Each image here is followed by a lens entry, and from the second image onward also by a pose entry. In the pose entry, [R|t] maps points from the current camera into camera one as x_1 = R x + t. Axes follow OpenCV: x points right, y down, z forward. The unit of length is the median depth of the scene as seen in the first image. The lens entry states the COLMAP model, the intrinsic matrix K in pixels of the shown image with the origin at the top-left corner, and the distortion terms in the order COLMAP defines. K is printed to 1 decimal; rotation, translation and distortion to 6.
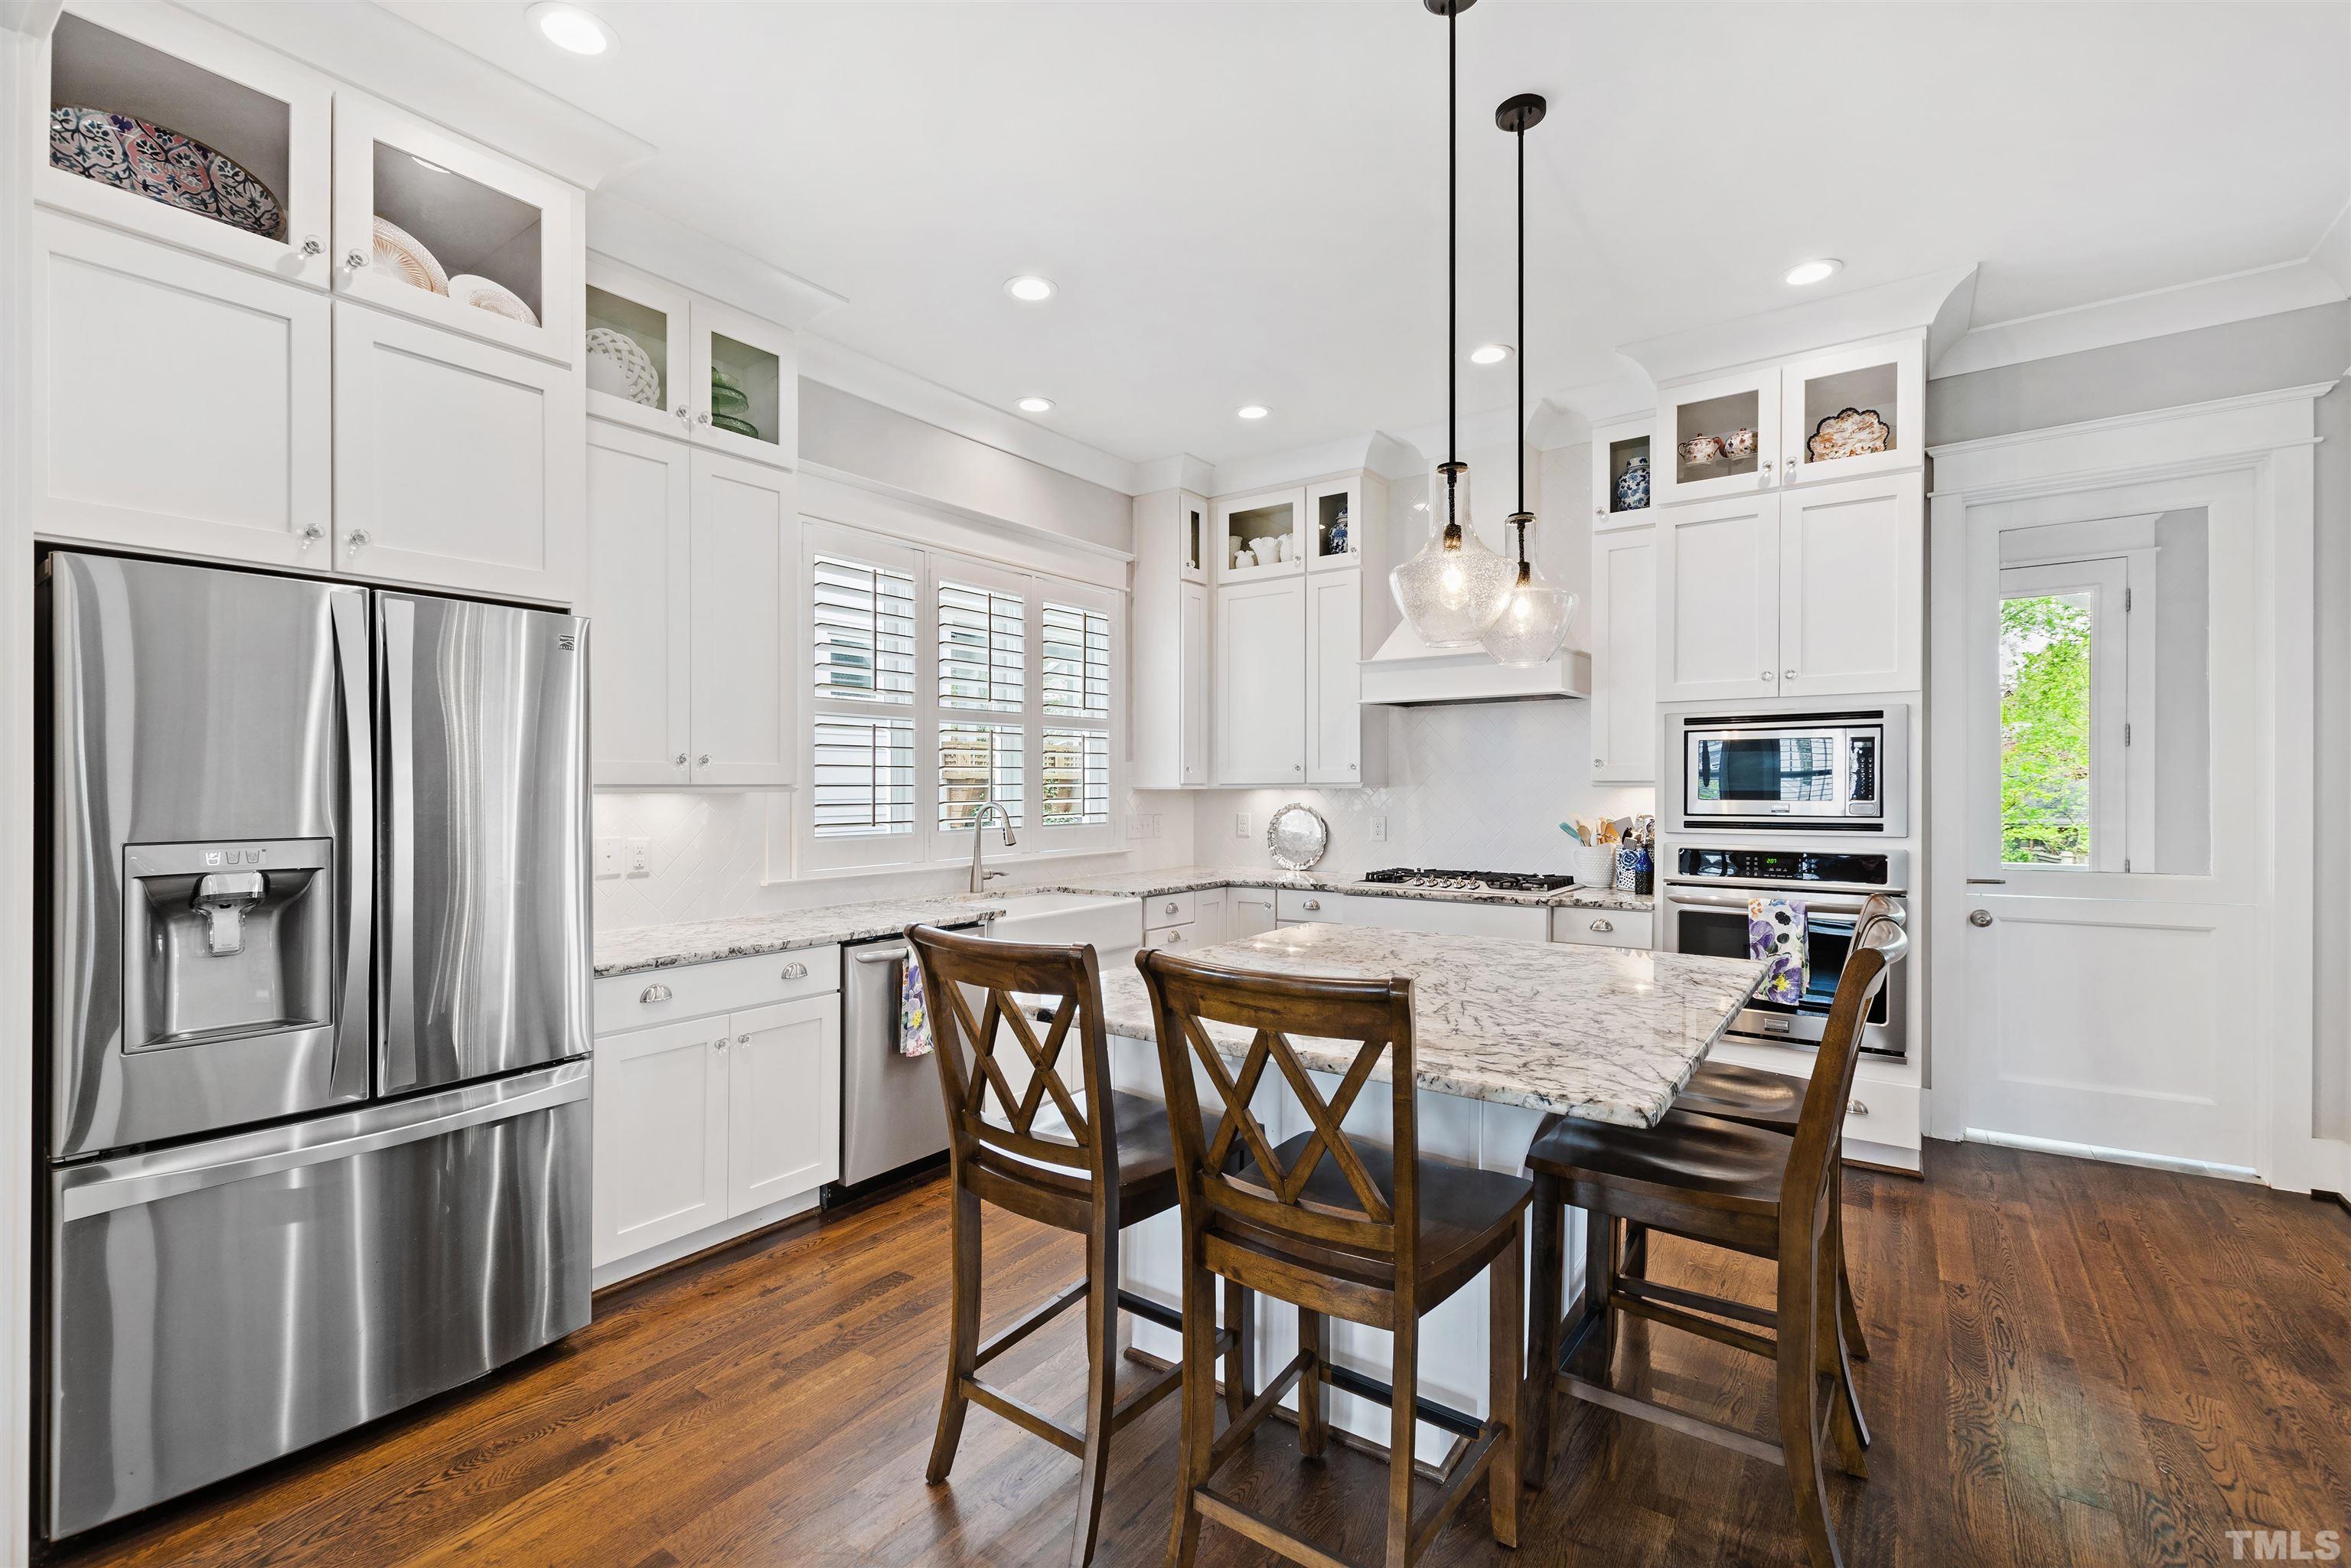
lens RADIAL K [[1040.3, 0, 1189.2], [0, 1040.3, 772.3], [0, 0, 1]] dist [0.008271, -0.001422]
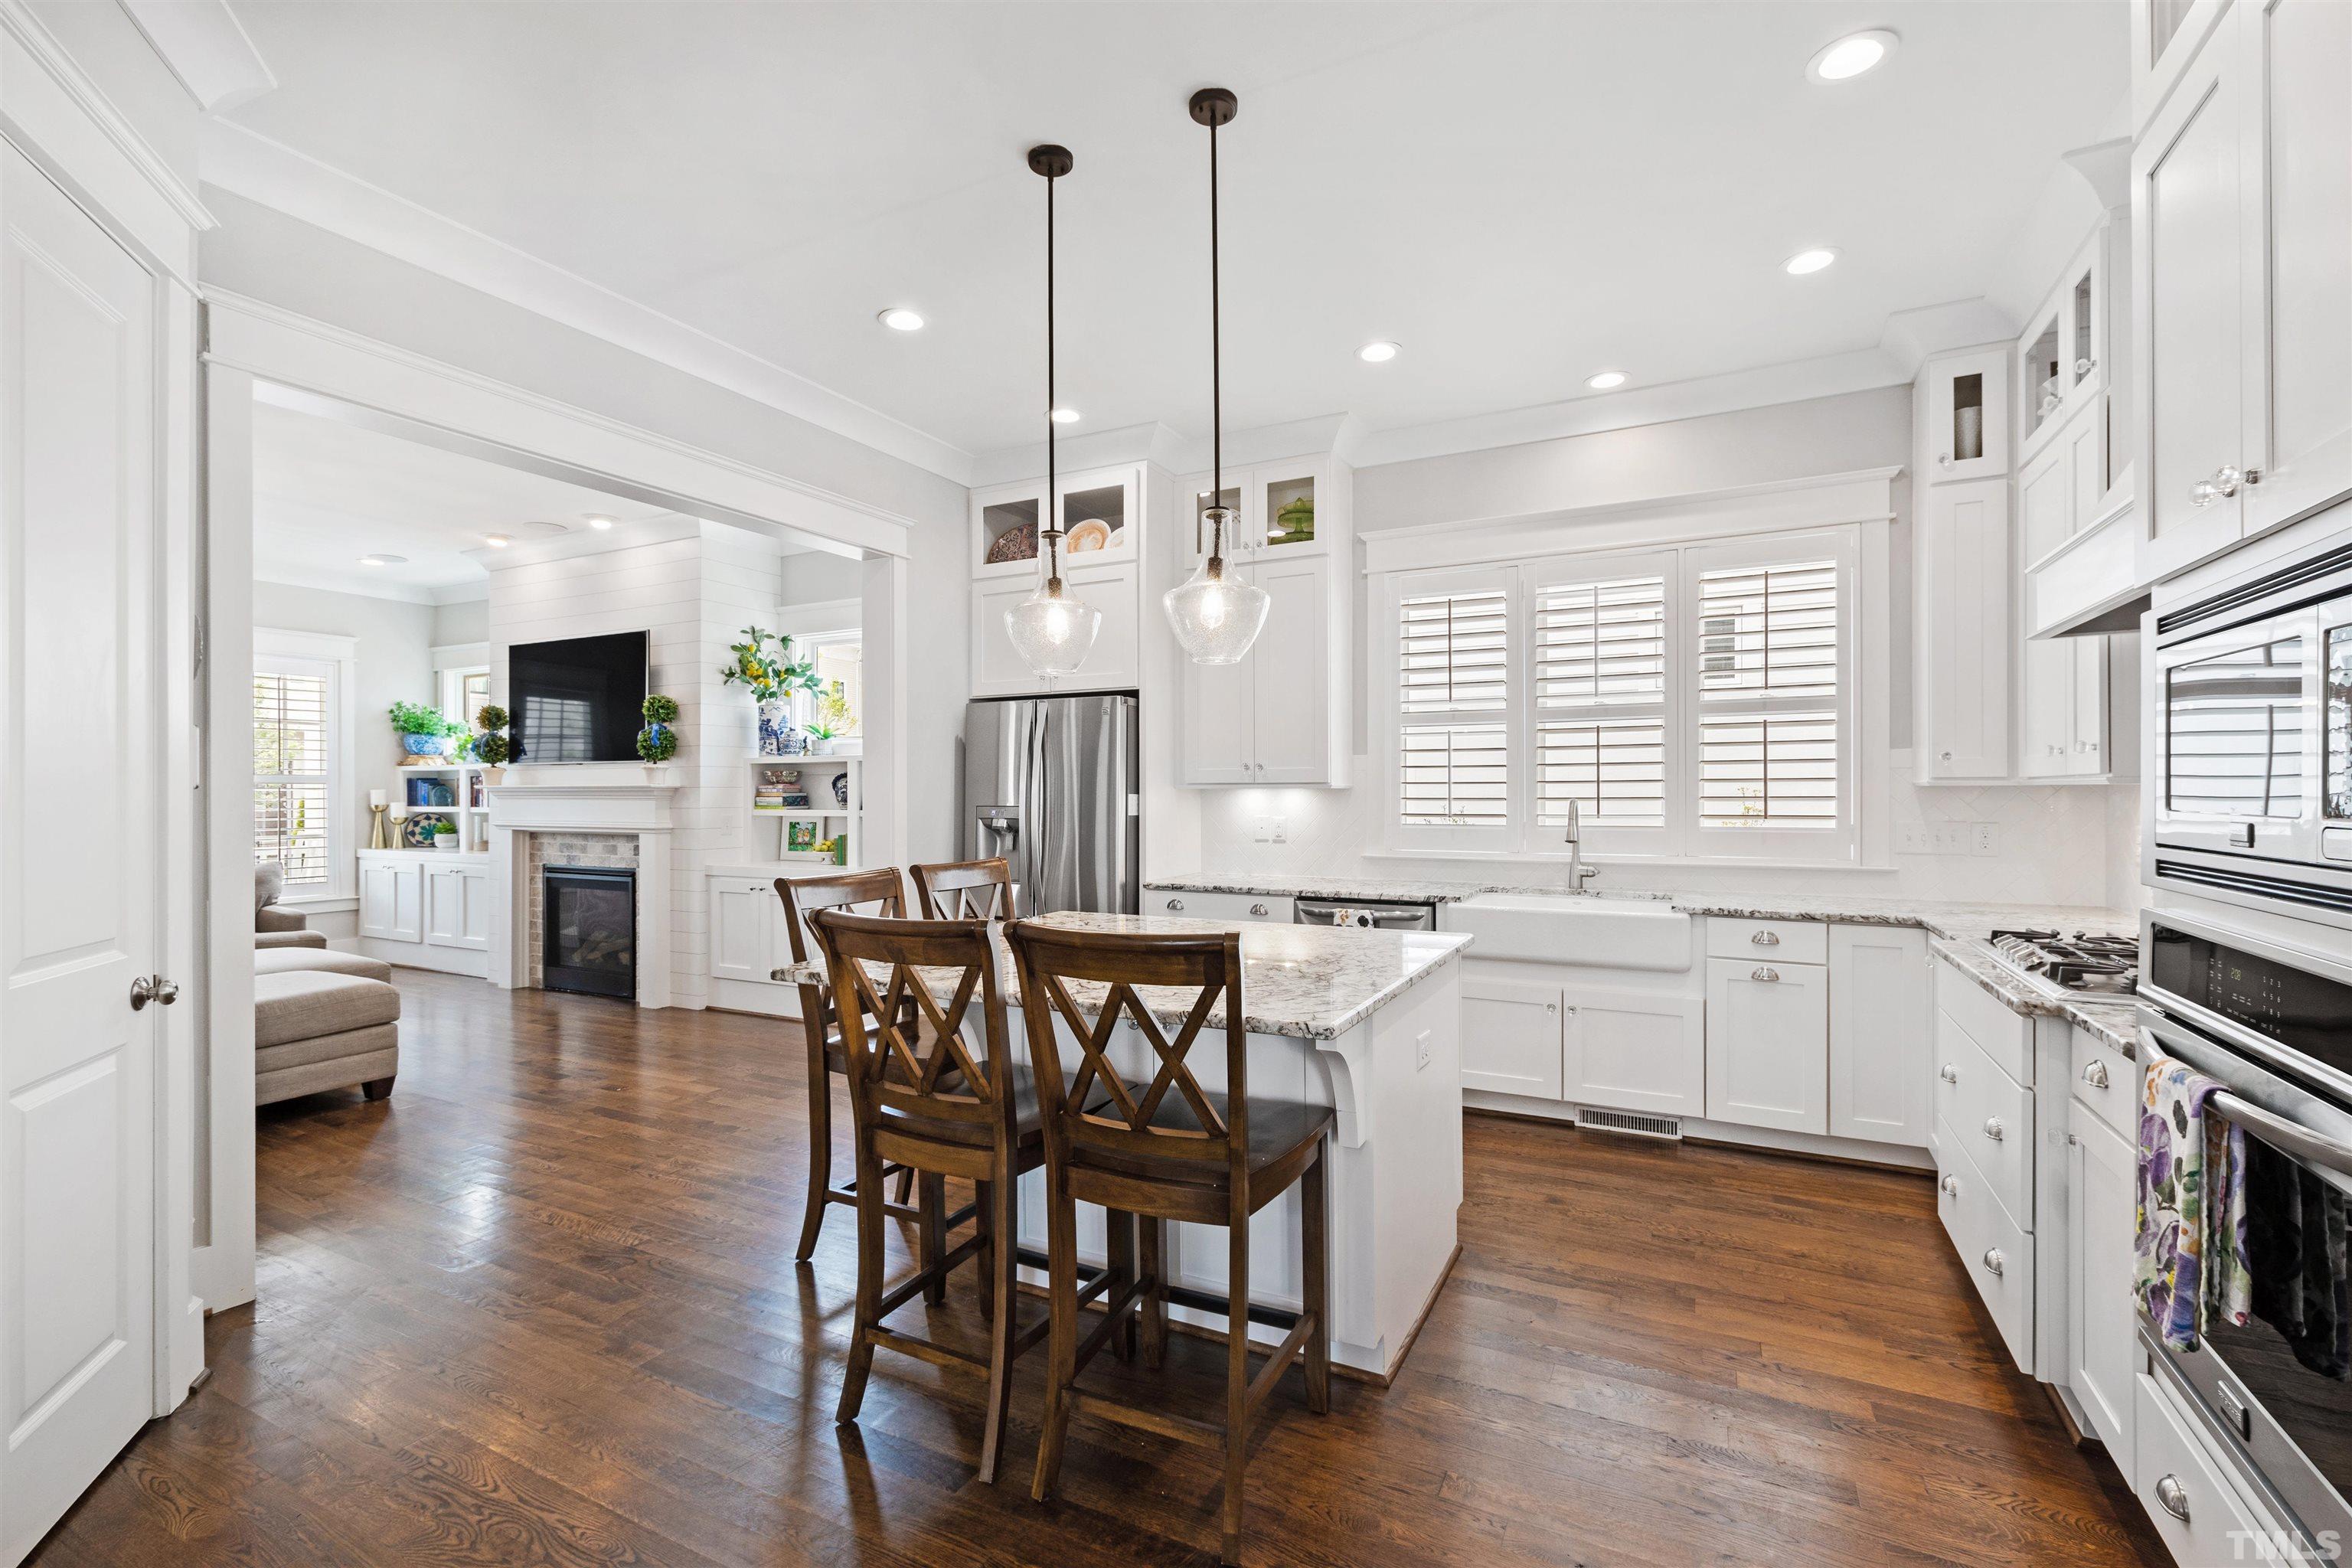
lens RADIAL K [[1040.7, 0, 1159.0], [0, 1040.7, 787.5], [0, 0, 1]] dist [0.008271, -0.001422]
pose [[0.123268, 0.000790, -0.992373, 0.834243], [0.016449, 0.999861, 0.002839, 0.009285], [0.992237, -0.016674, 0.123238, 0.533838]]
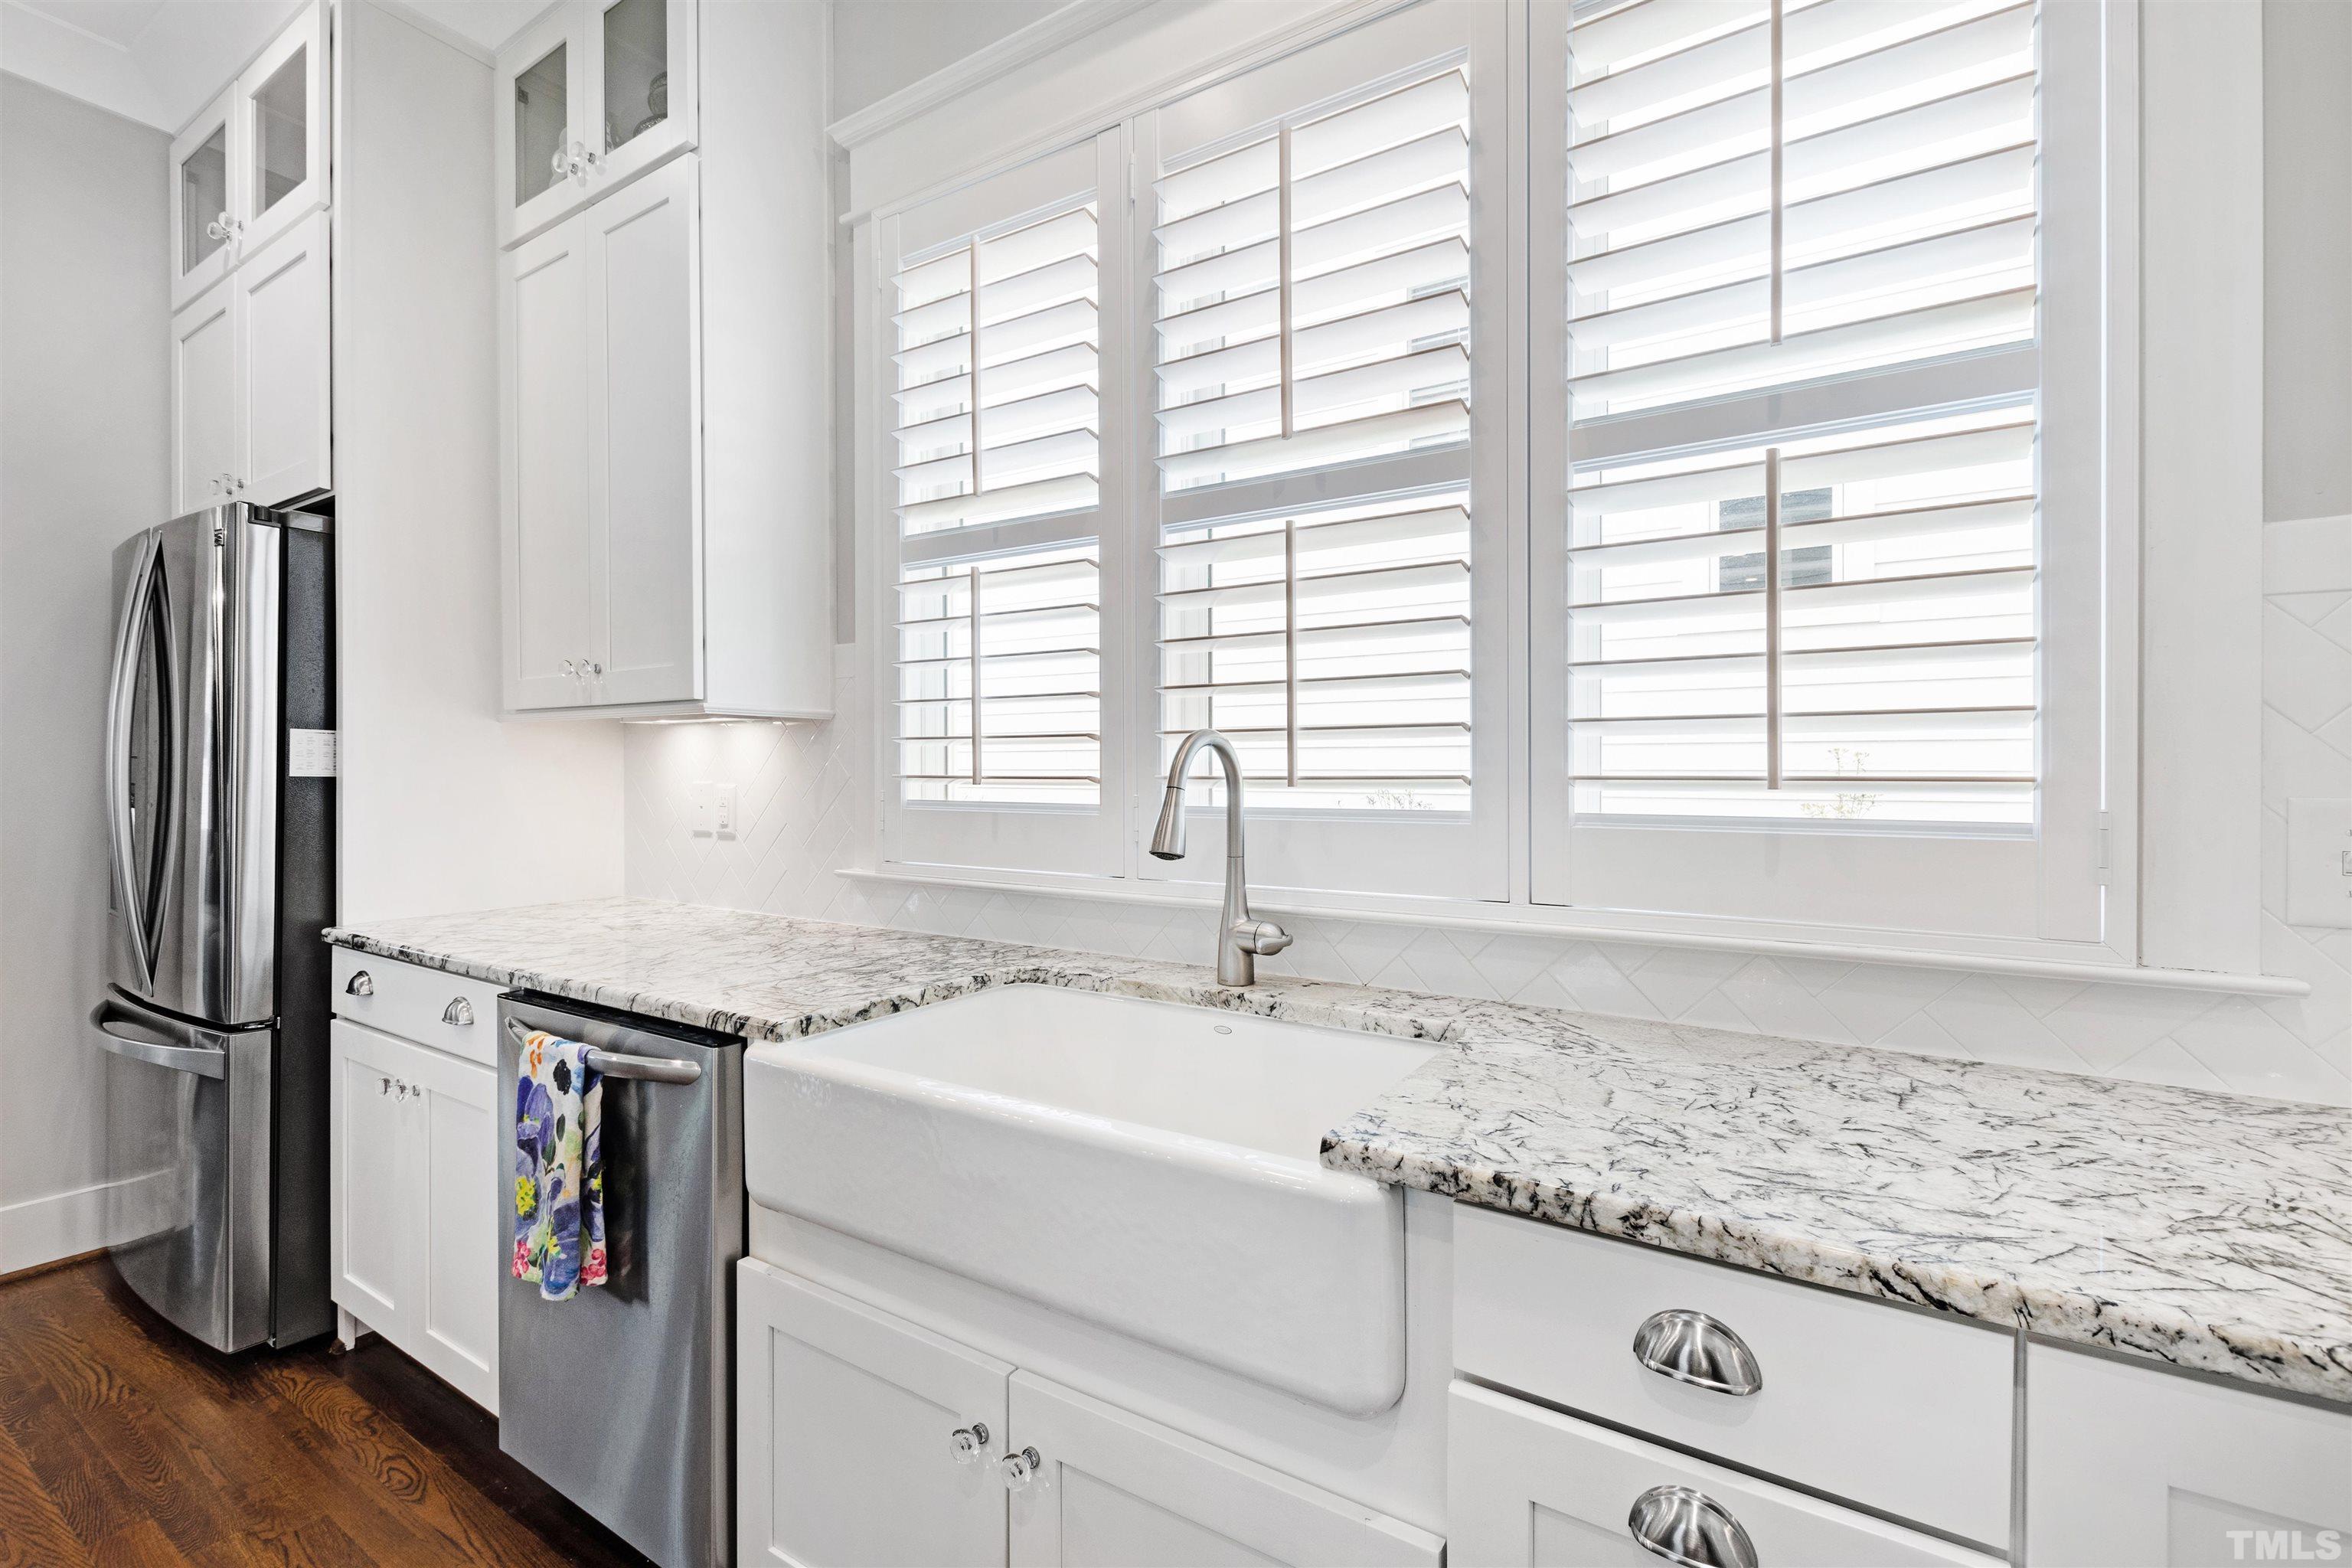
lens RADIAL K [[1040.7, 0, 1144.9], [0, 1040.7, 792.4], [0, 0, 1]] dist [0.008271, -0.001422]
pose [[0.033483, 0.037995, -0.998717, 0.174690], [0.019807, 0.999056, 0.038672, 0.038948], [0.999243, -0.021076, 0.032699, 1.070336]]
